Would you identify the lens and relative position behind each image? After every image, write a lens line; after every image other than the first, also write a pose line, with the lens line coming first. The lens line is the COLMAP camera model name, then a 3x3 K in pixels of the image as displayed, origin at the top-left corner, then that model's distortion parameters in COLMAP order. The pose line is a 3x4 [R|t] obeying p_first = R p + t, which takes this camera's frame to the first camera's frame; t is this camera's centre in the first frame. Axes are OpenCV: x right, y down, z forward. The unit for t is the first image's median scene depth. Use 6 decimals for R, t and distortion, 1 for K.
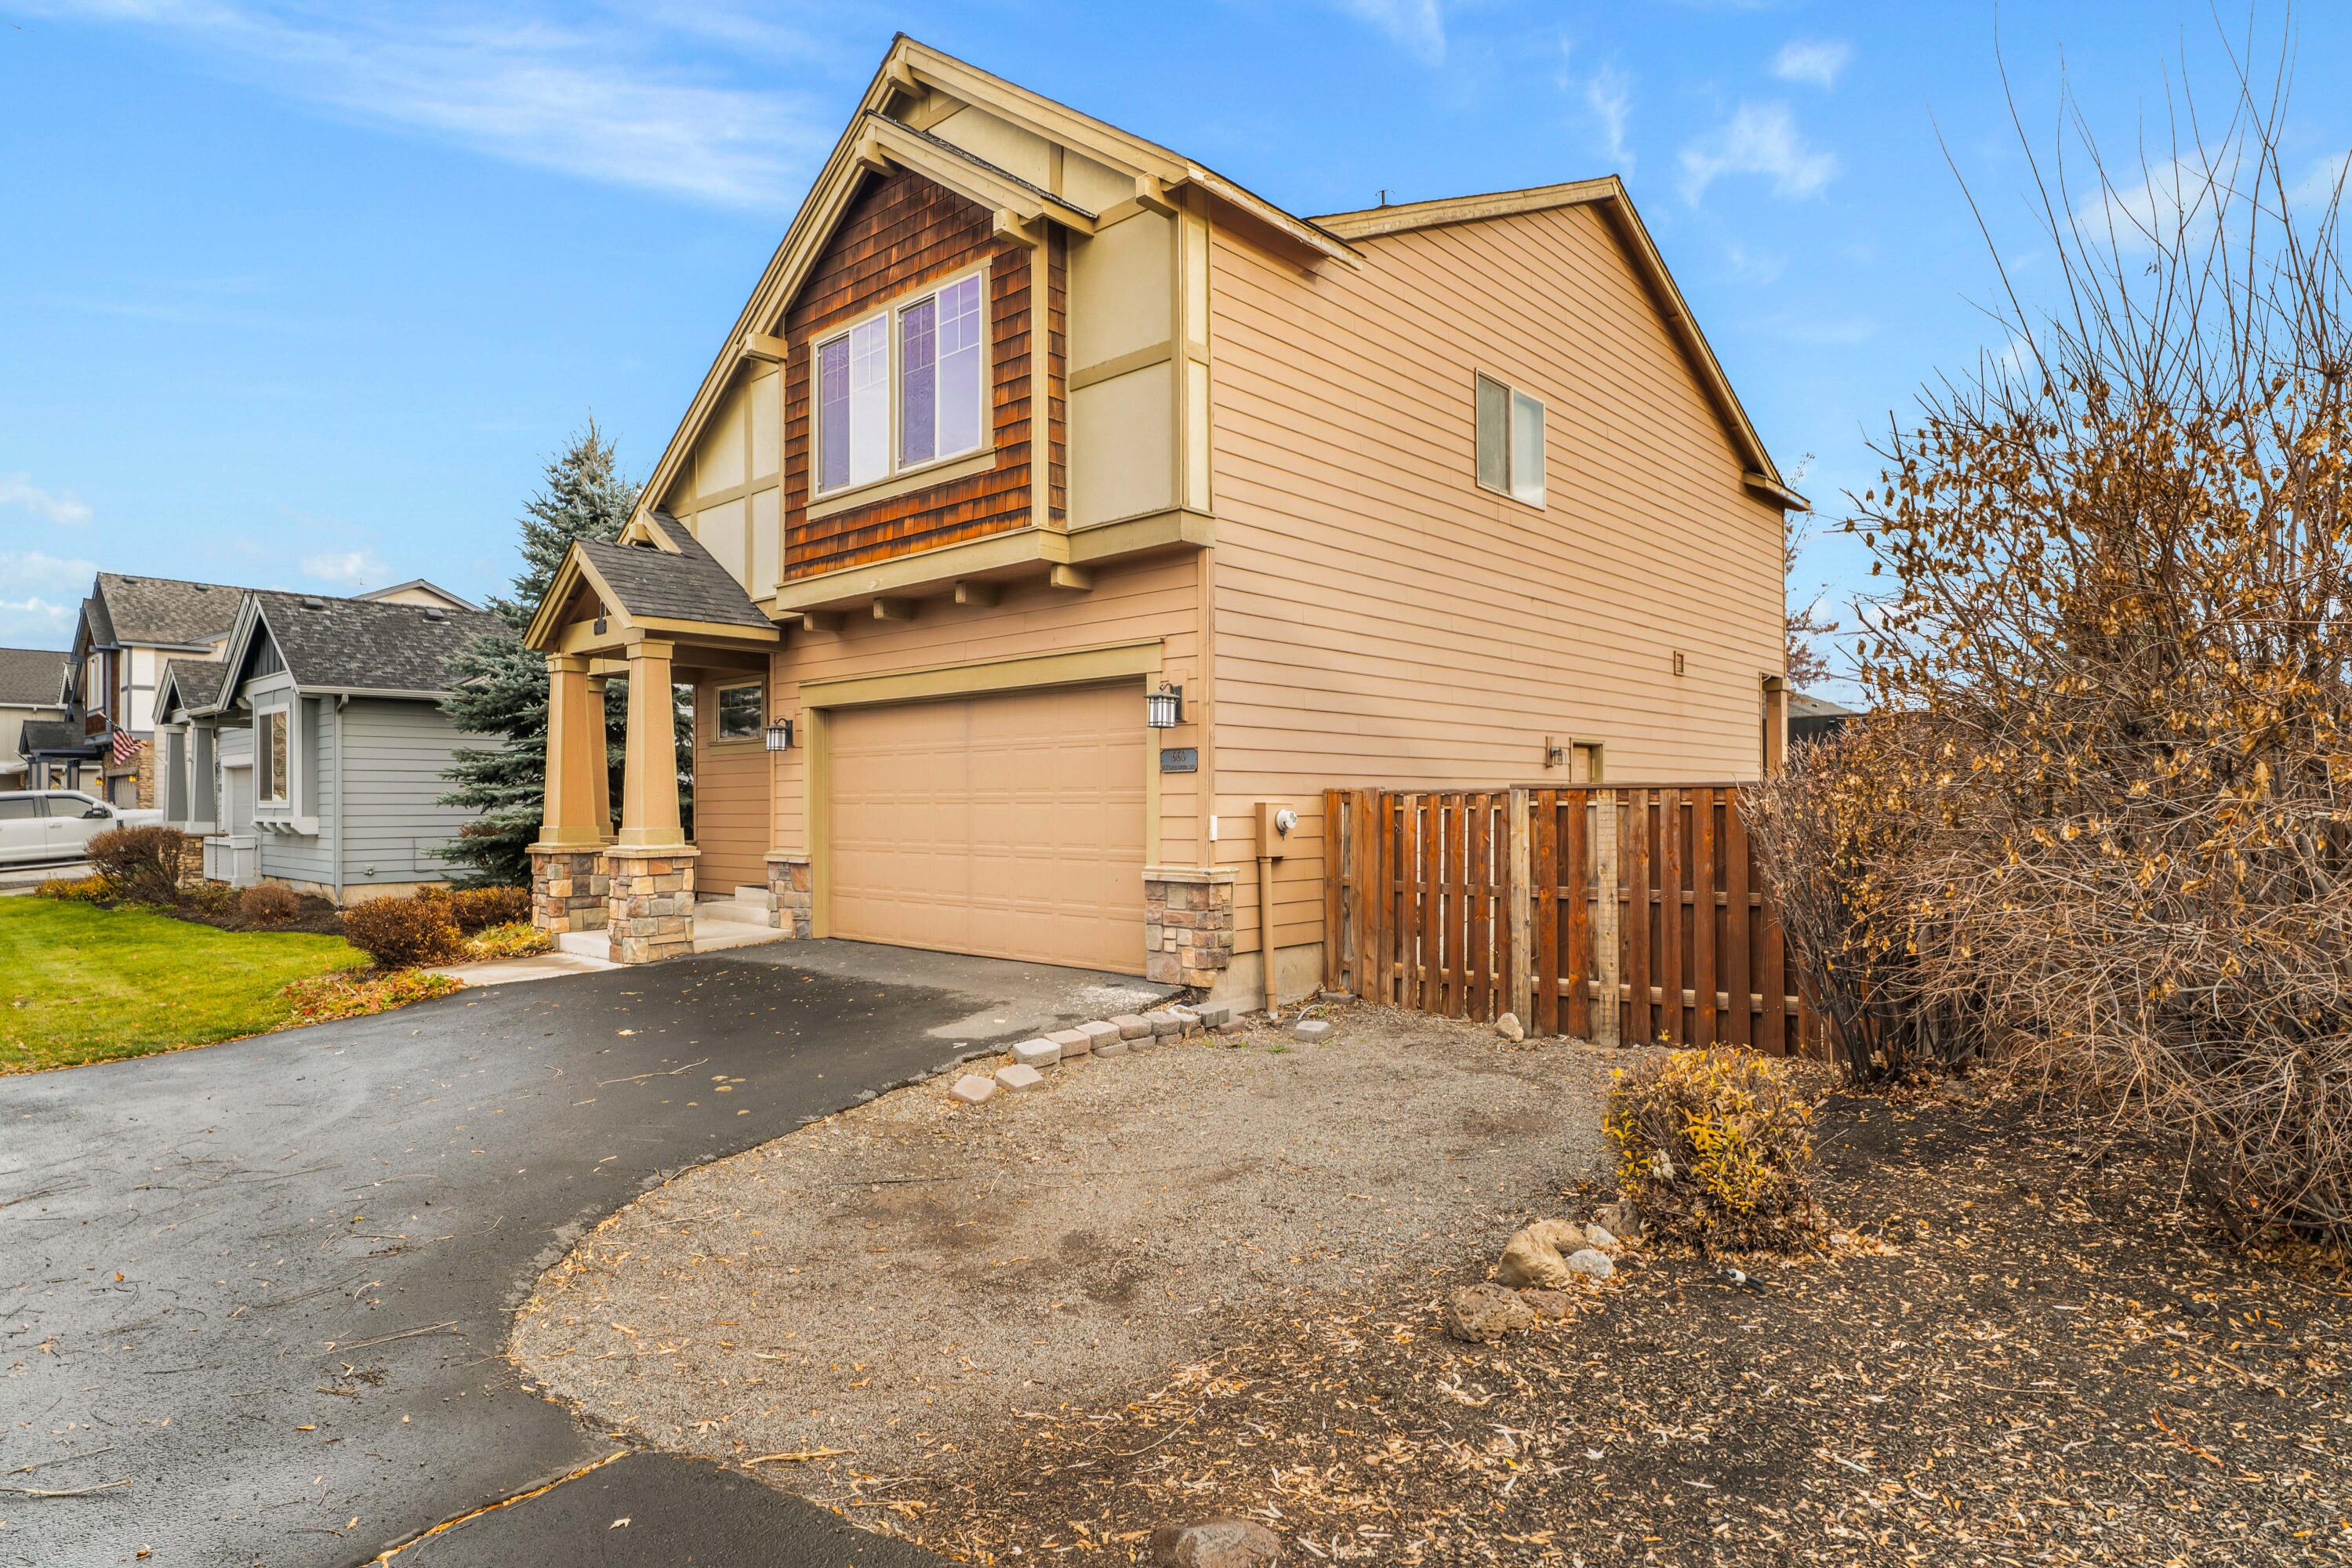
lens RADIAL K [[1270.5, 0, 1176.0], [0, 1270.5, 784.0], [0, 0, 1]] dist [-0.002142, -0.000126]
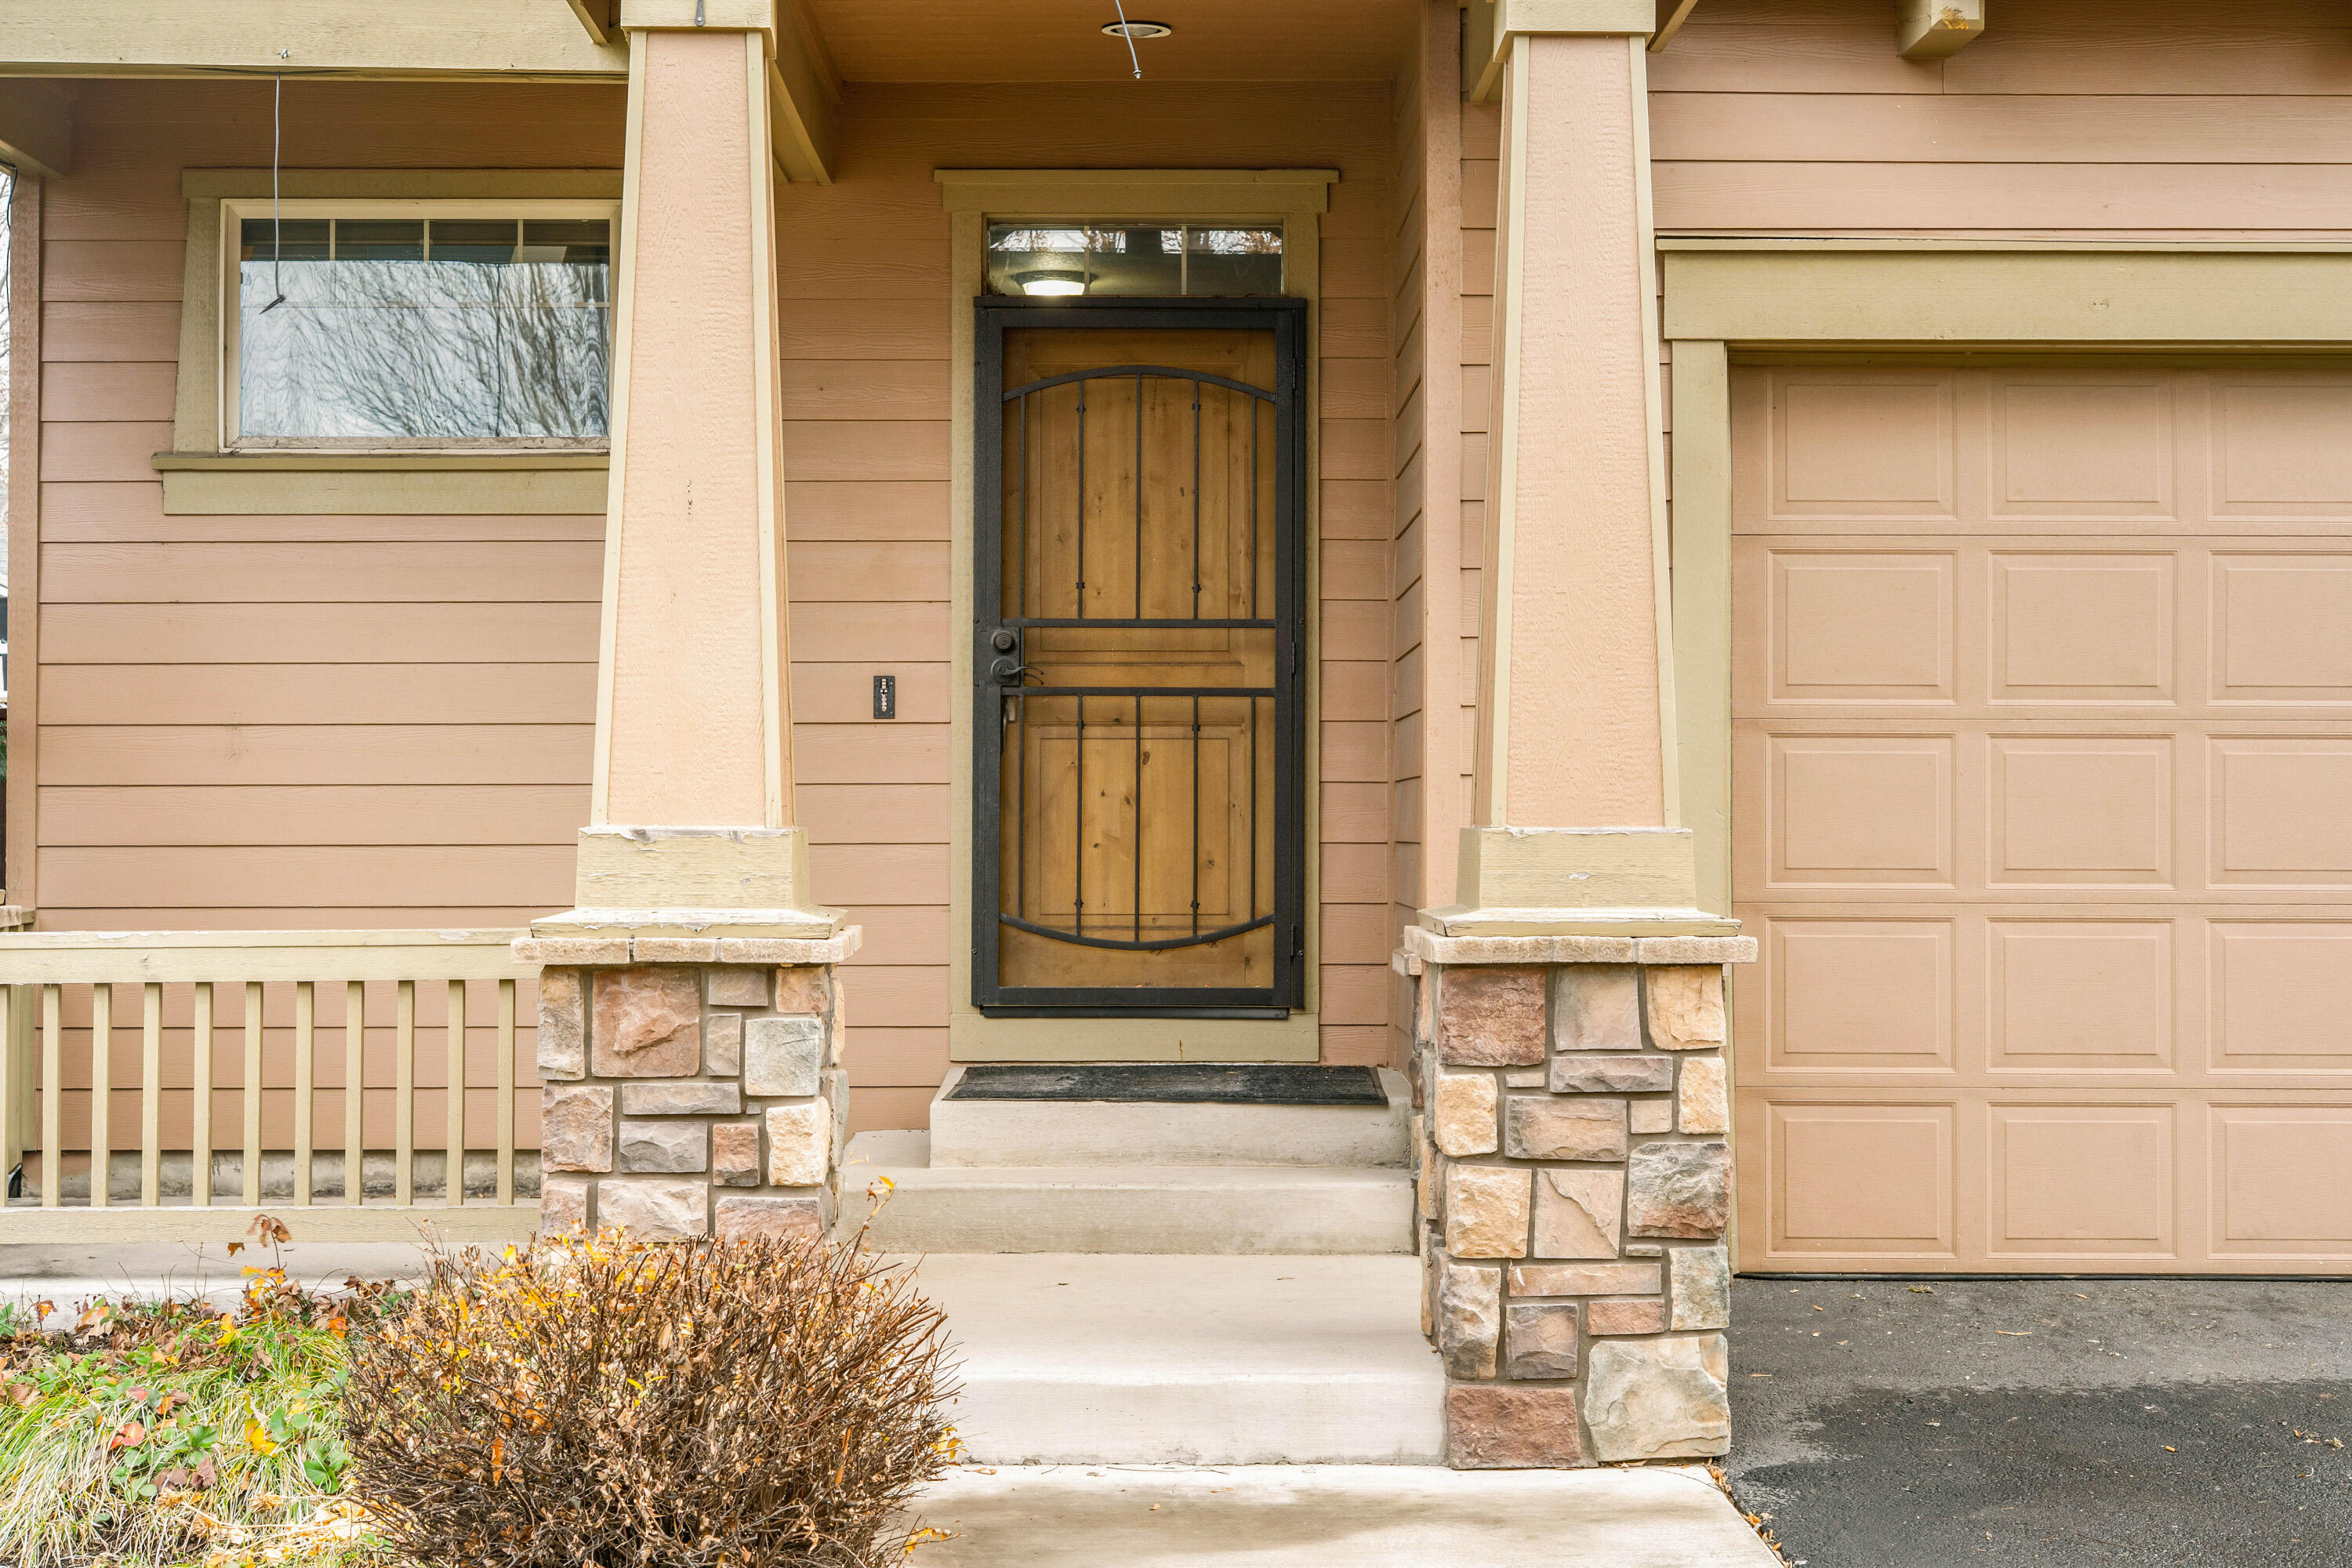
lens RADIAL K [[3527.0, 0, 1176.9], [0, 3527.0, 733.7], [0, 0, 1]] dist [-0.014296, -0.005483]
pose [[0.740625, 0.021470, 0.671575, -1.003747], [-0.015013, 0.999769, -0.015405, 0.033813], [-0.671751, 0.001327, 0.740776, 0.696478]]
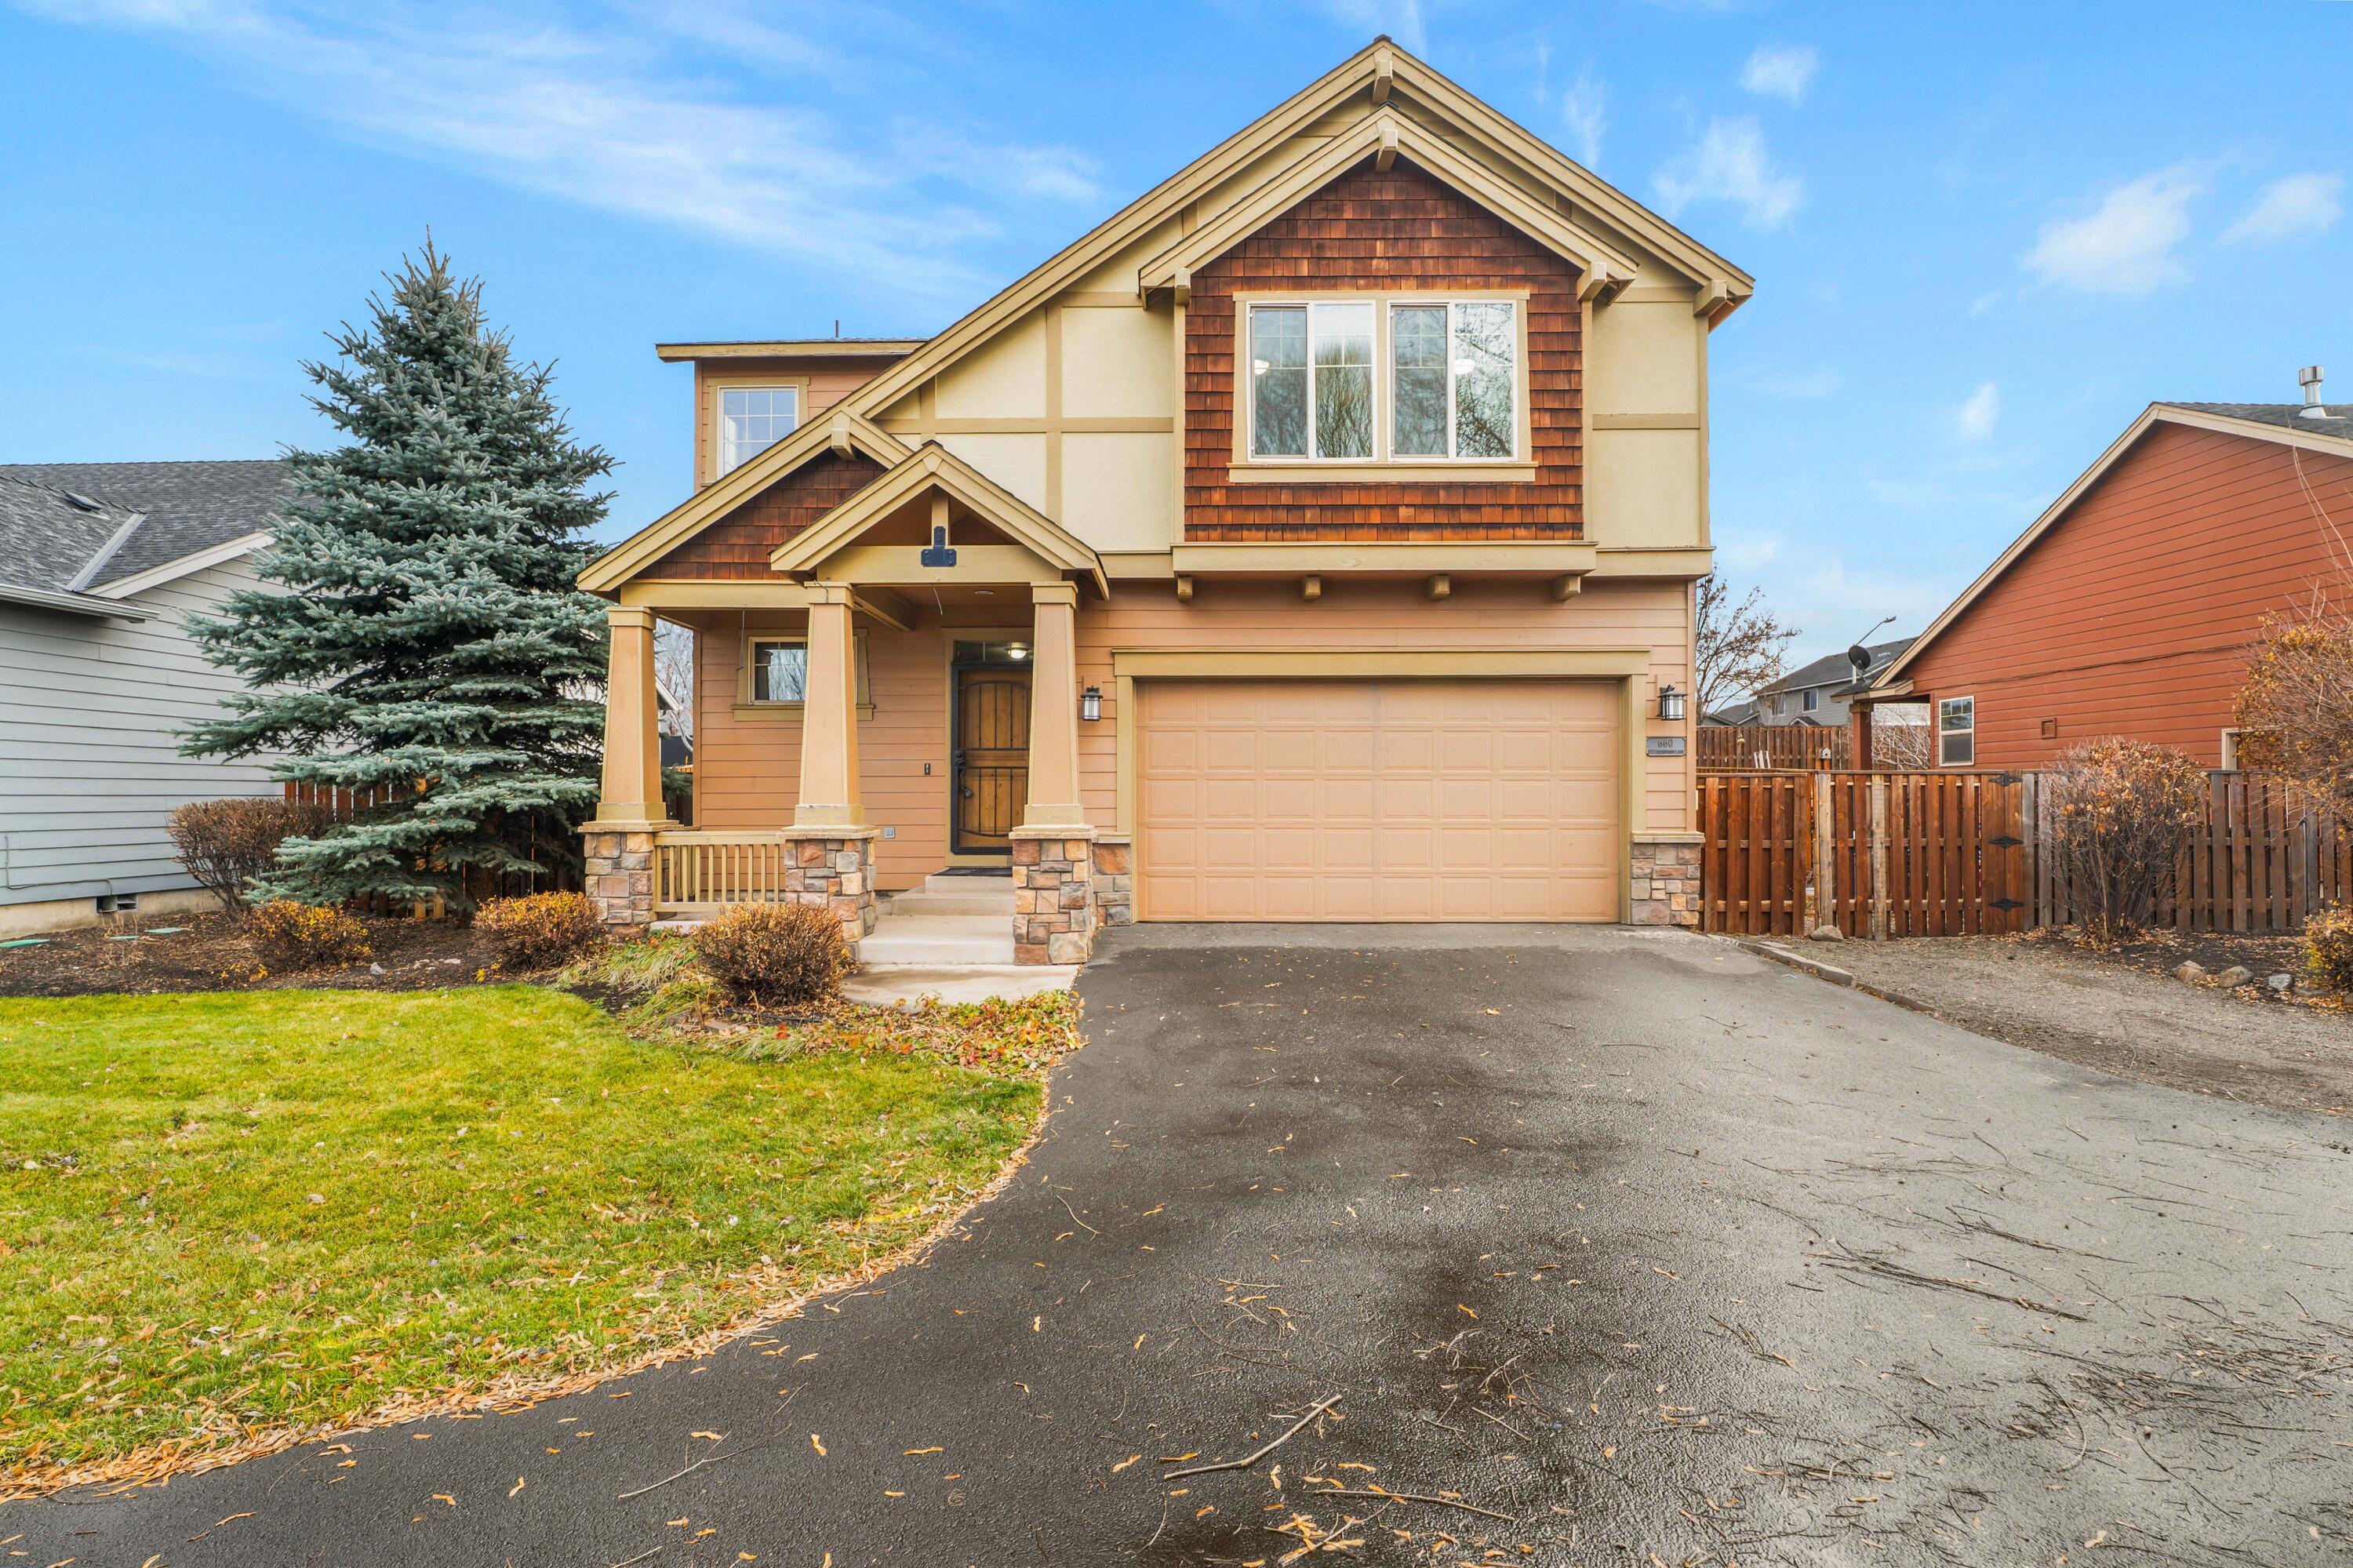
lens RADIAL K [[1117.7, 0, 1176.5], [0, 1117.7, 784.0], [0, 0, 1]] dist [0.001360, 0.000247]
pose [[0.748696, 0.012455, 0.662797, -0.984276], [-0.013460, 0.999903, -0.003585, 0.026088], [-0.662777, -0.006237, 0.748791, 0.443508]]
